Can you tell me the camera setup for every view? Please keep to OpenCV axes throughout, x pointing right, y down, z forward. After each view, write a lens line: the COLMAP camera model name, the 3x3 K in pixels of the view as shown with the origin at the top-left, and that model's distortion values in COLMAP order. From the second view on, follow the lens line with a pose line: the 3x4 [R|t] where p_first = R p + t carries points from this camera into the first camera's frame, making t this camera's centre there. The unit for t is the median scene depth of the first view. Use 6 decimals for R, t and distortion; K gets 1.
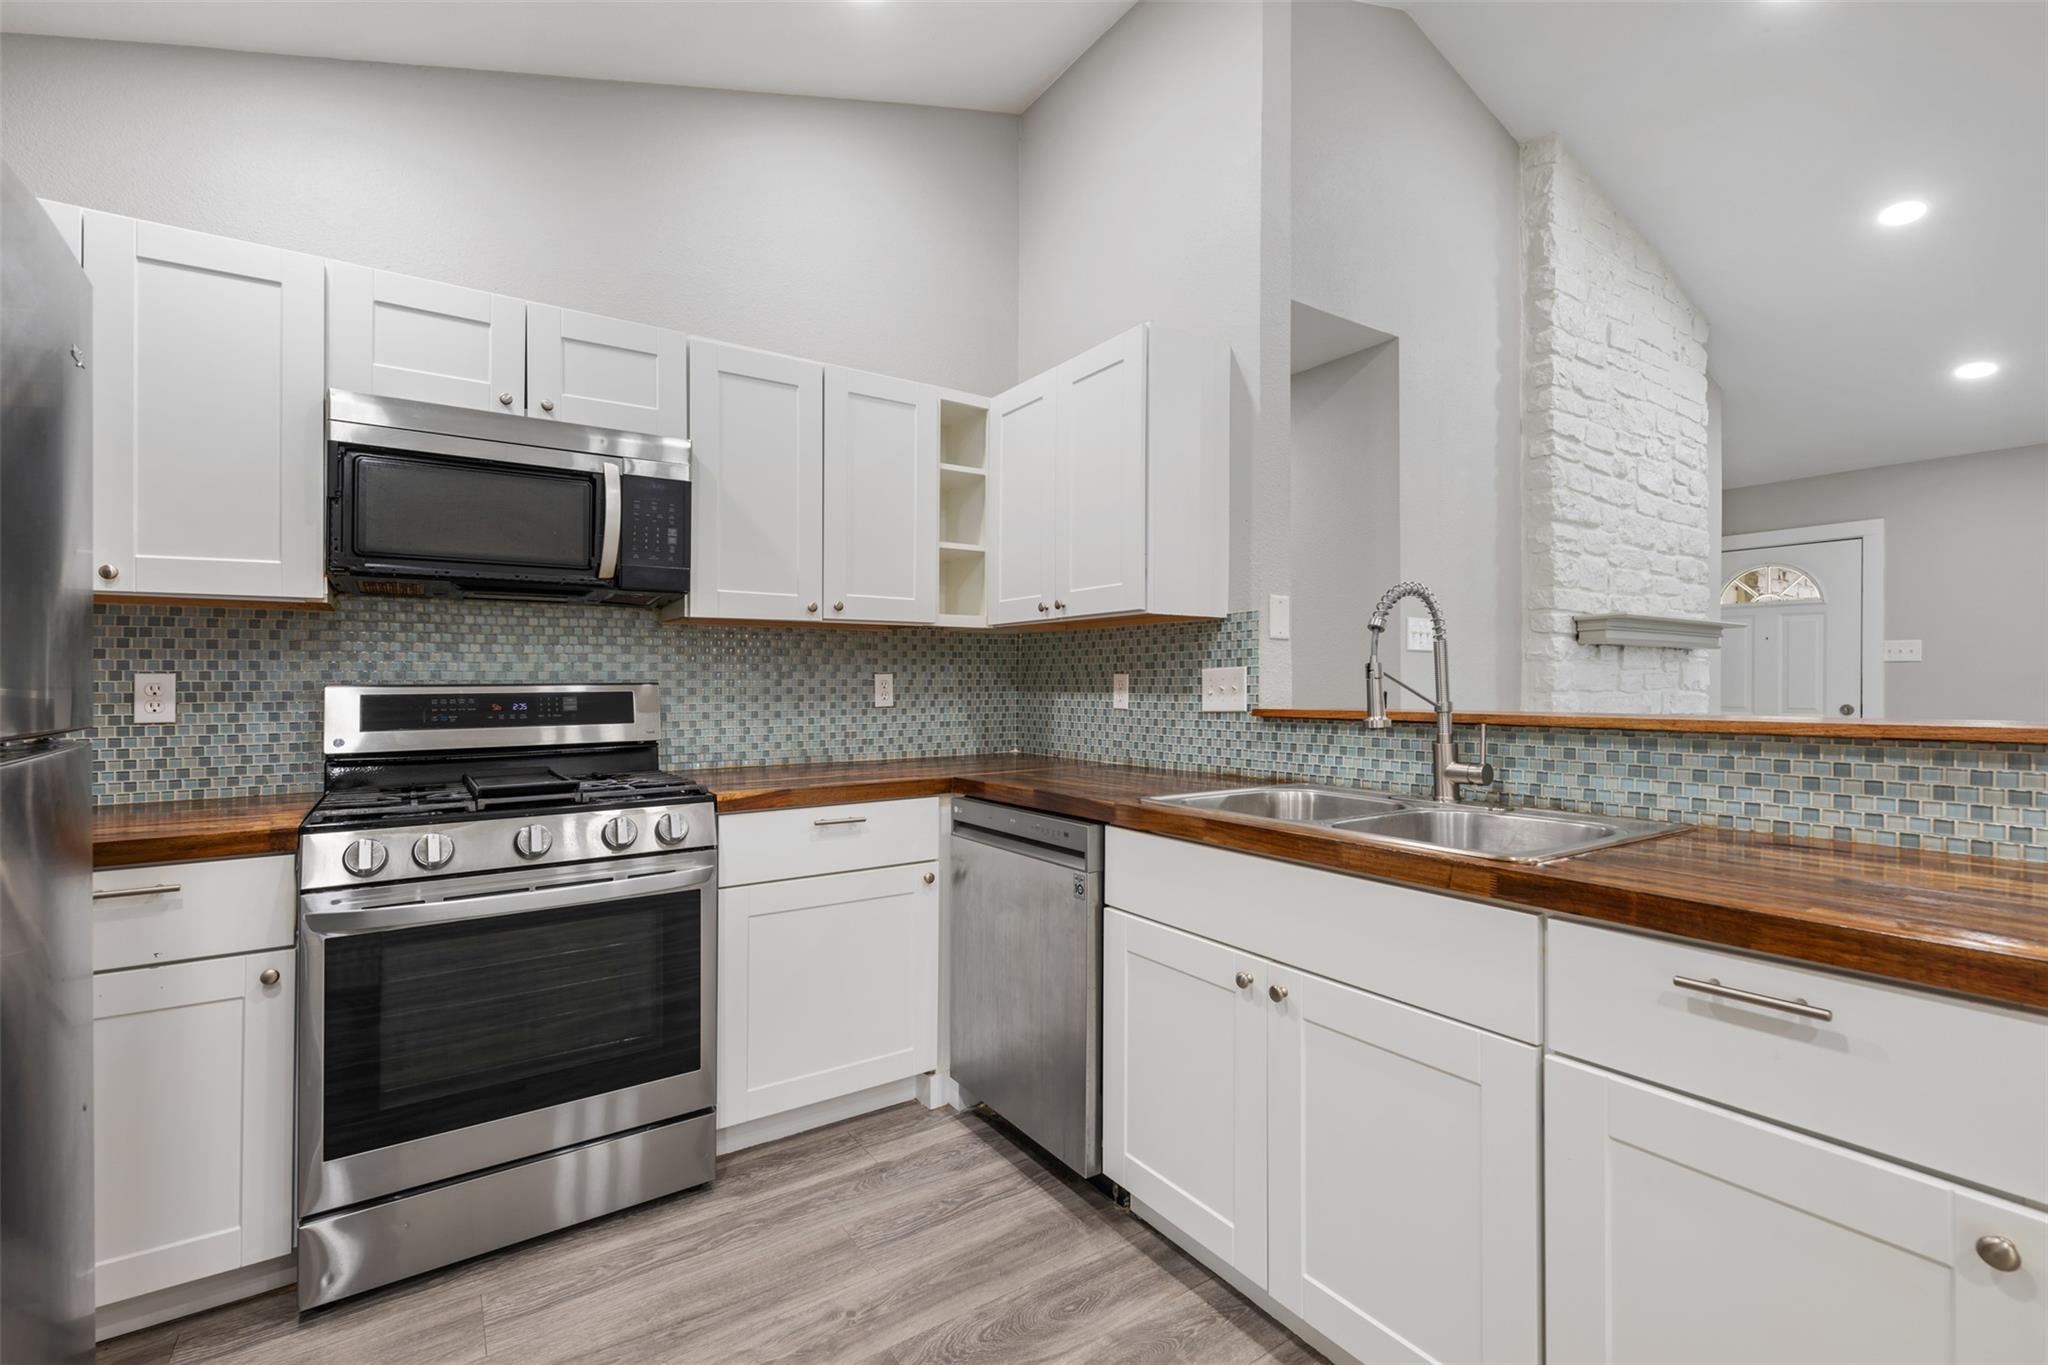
lens RADIAL K [[896.6, 0, 1020.8], [0, 896.6, 682.6], [0, 0, 1]] dist [-0.002474, 0.001198]
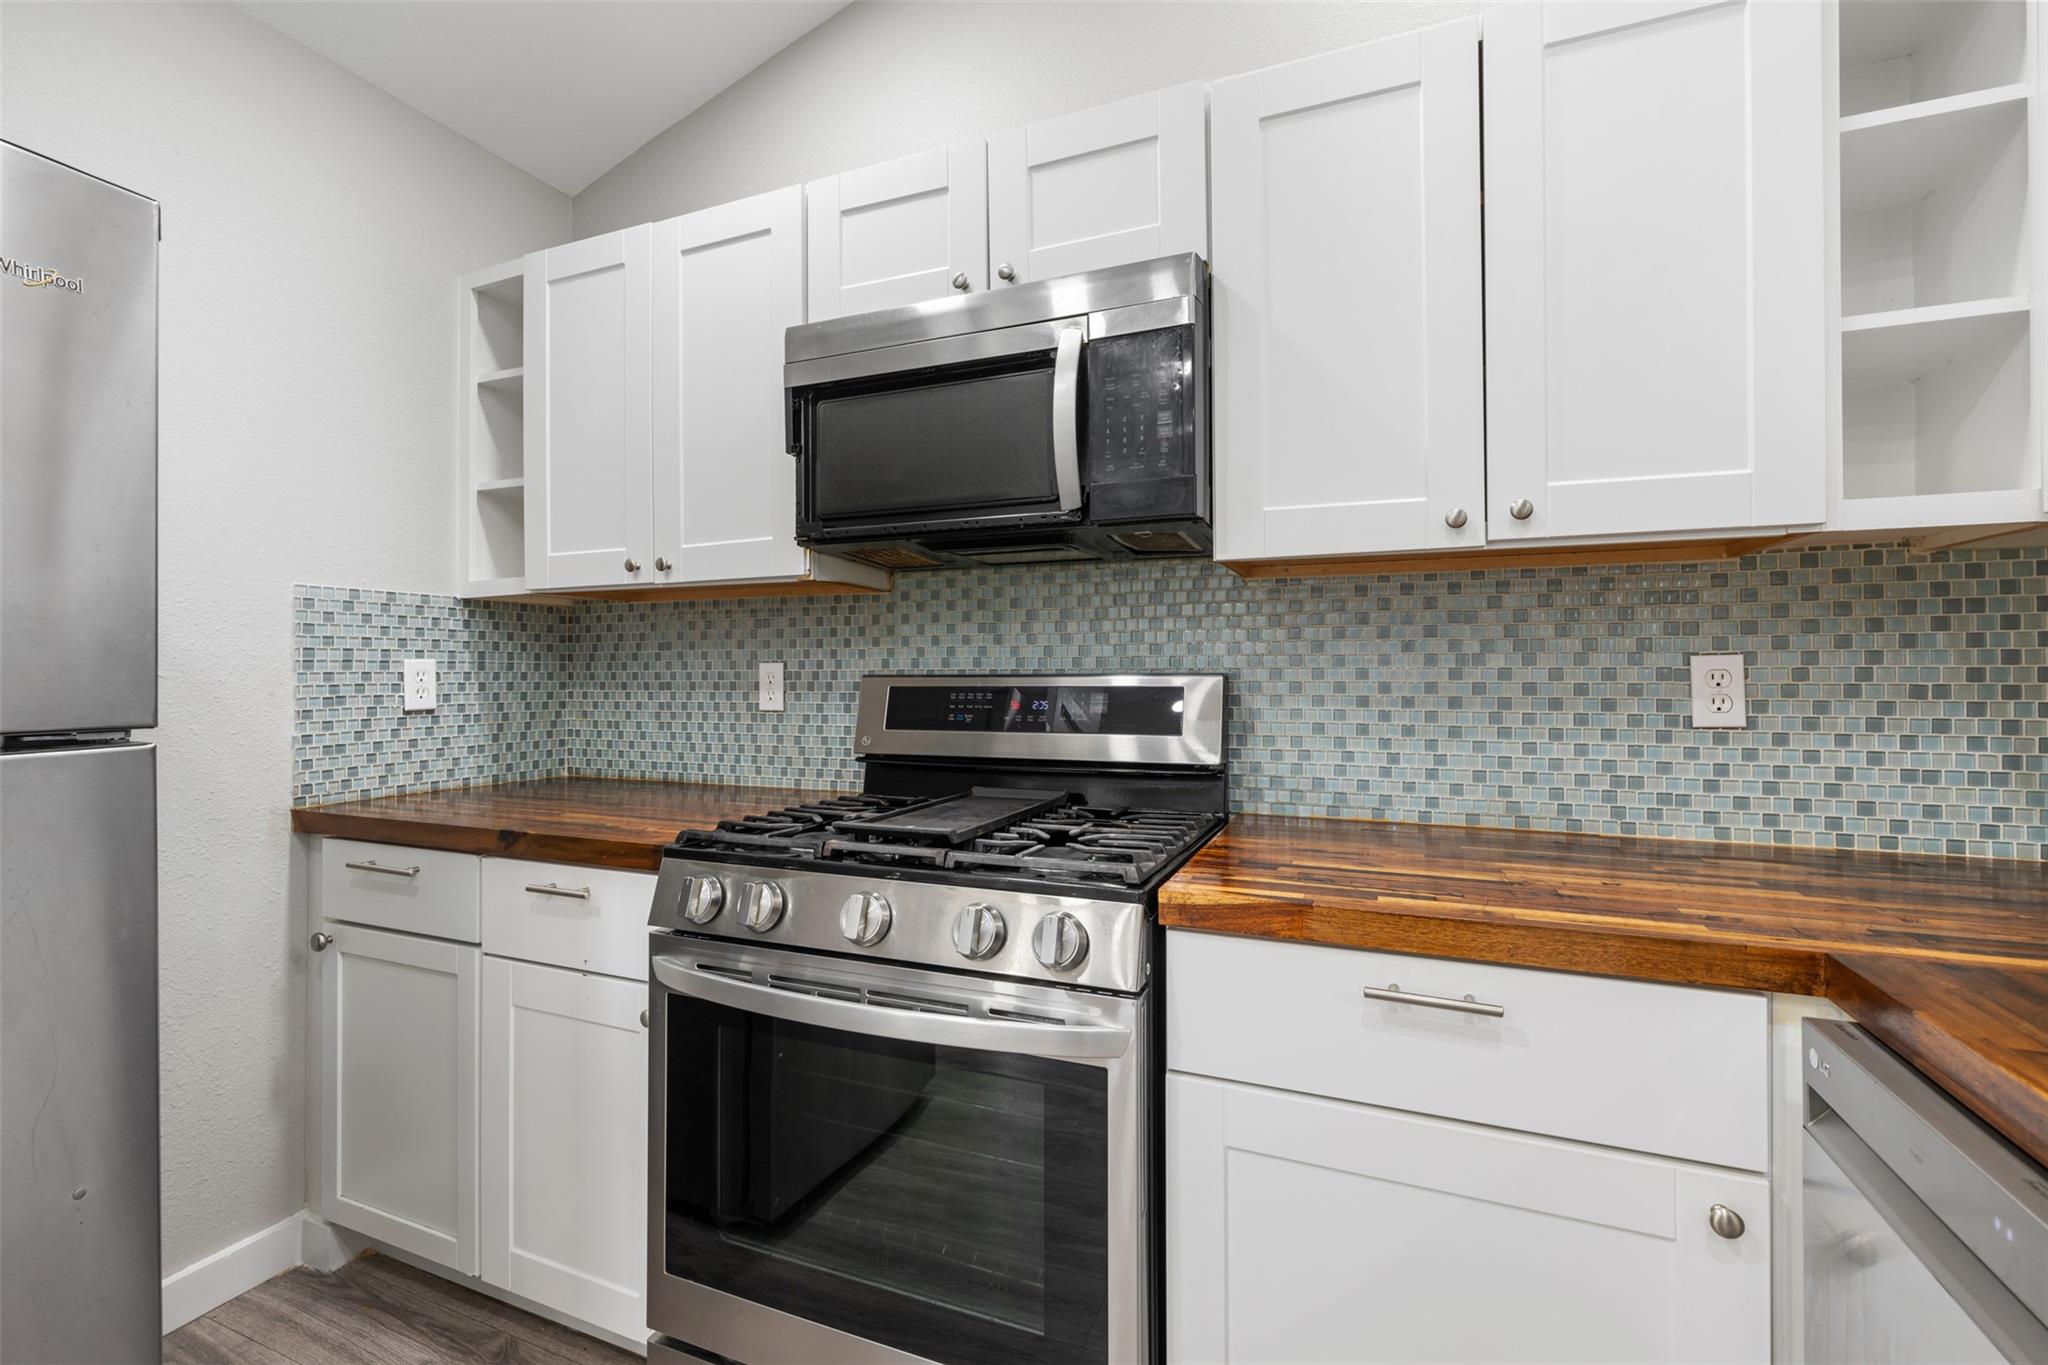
lens RADIAL K [[896.6, 0, 1013.1], [0, 896.6, 655.9], [0, 0, 1]] dist [-0.002474, 0.001198]
pose [[0.543356, -0.012022, -0.839416, 0.044764], [-0.001148, 0.999886, -0.015063, -0.002427], [0.839502, 0.009149, 0.543280, 0.553261]]
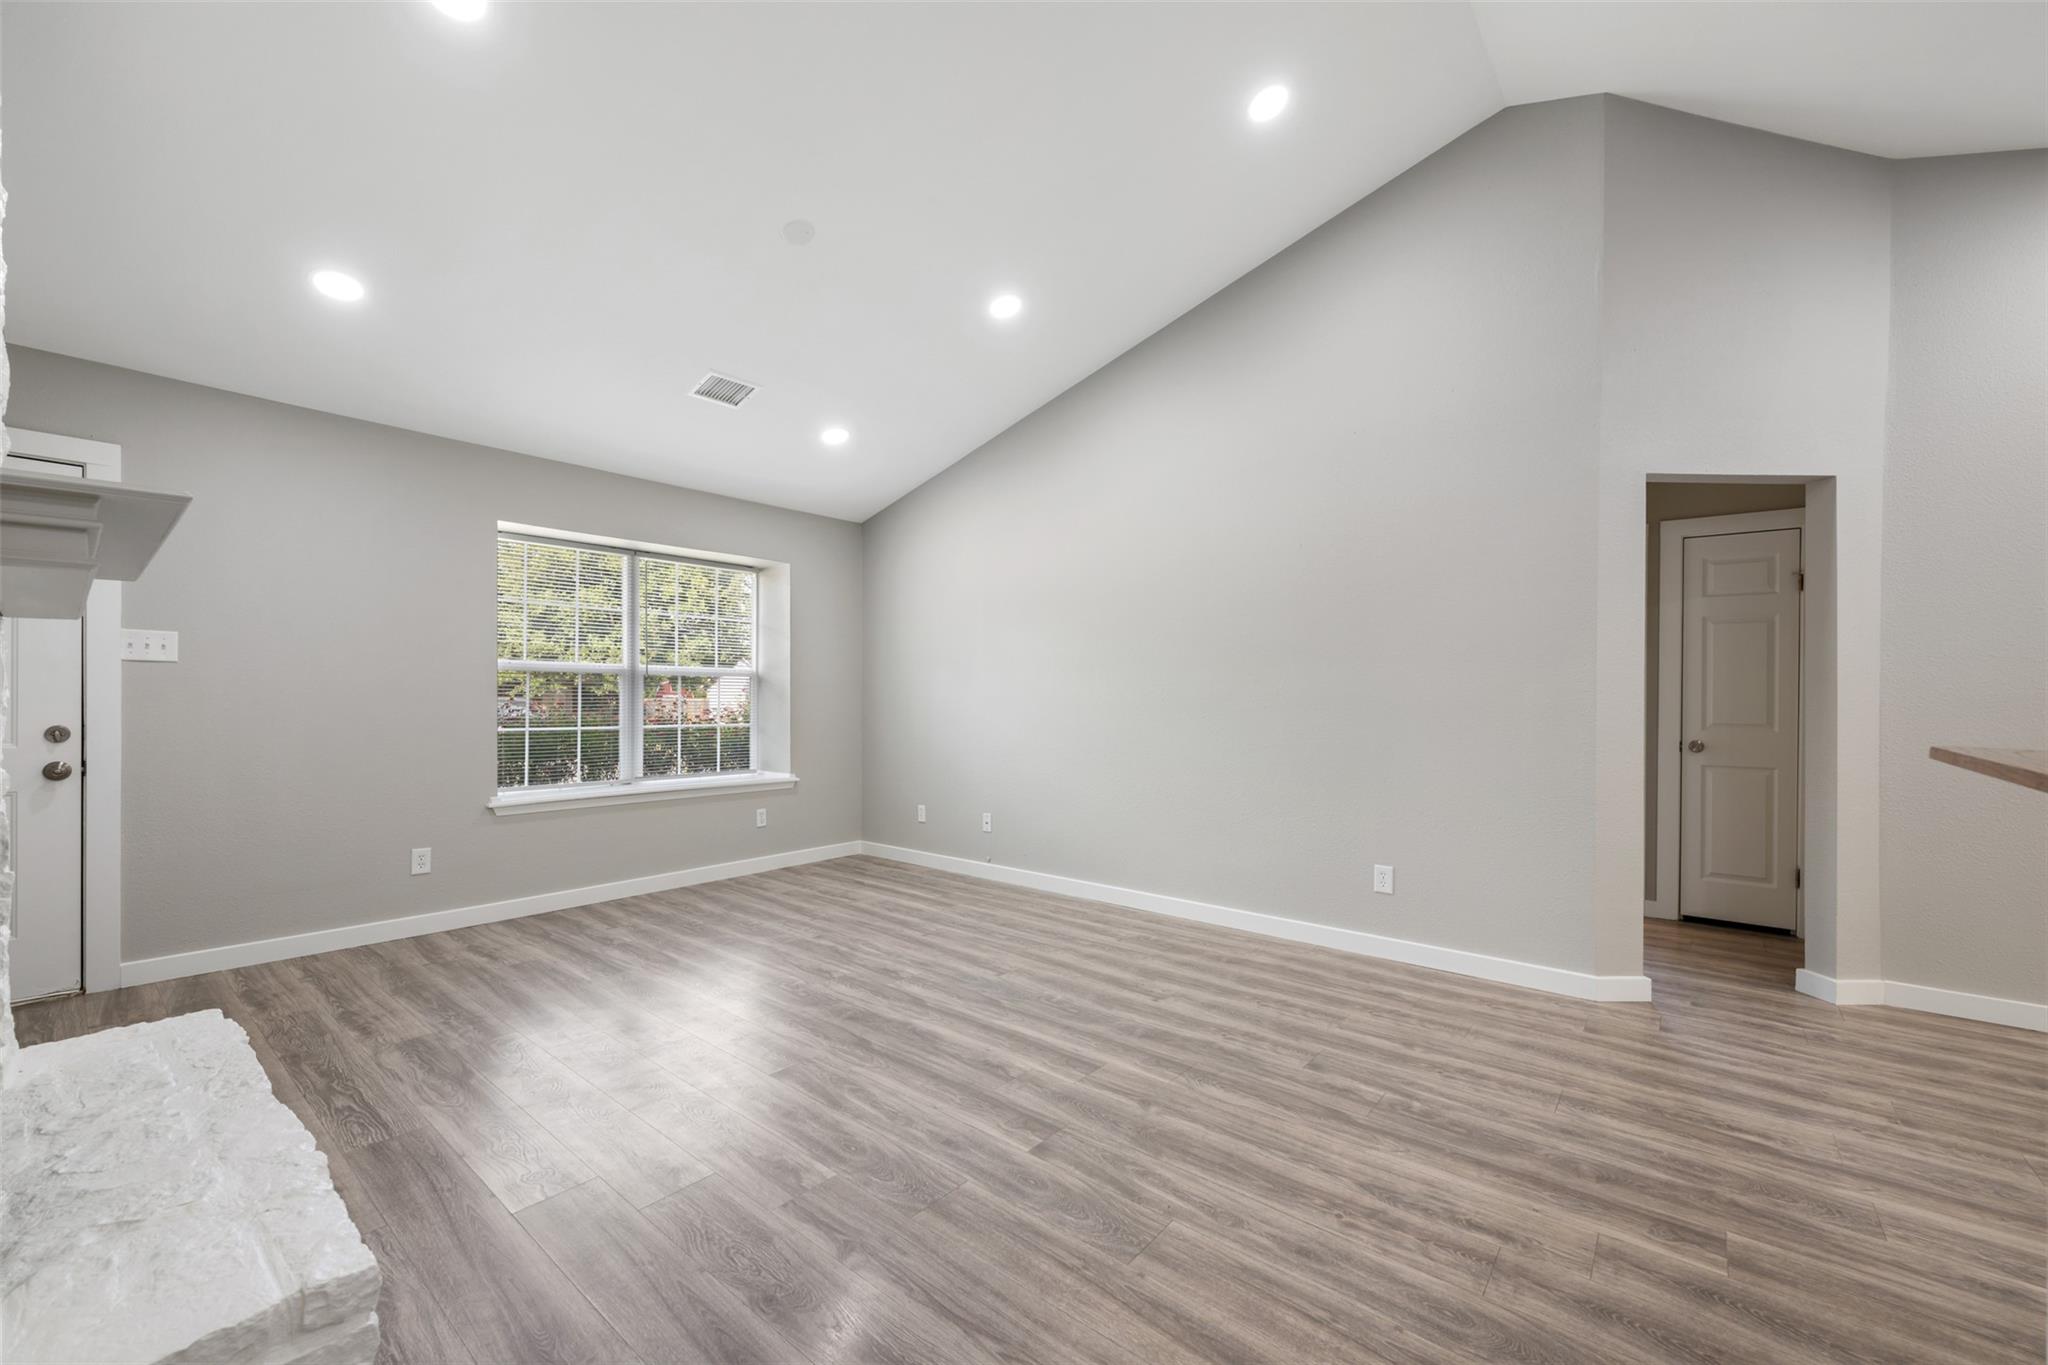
lens RADIAL K [[822.8, 0, 1016.4], [0, 822.8, 662.1], [0, 0, 1]] dist [-0.002534, 0.000227]
pose [[-0.292002, 0.038355, 0.955648, 0.371512], [-0.009659, 0.999026, -0.043047, -0.003567], [-0.956369, -0.021800, -0.291347, 1.134638]]
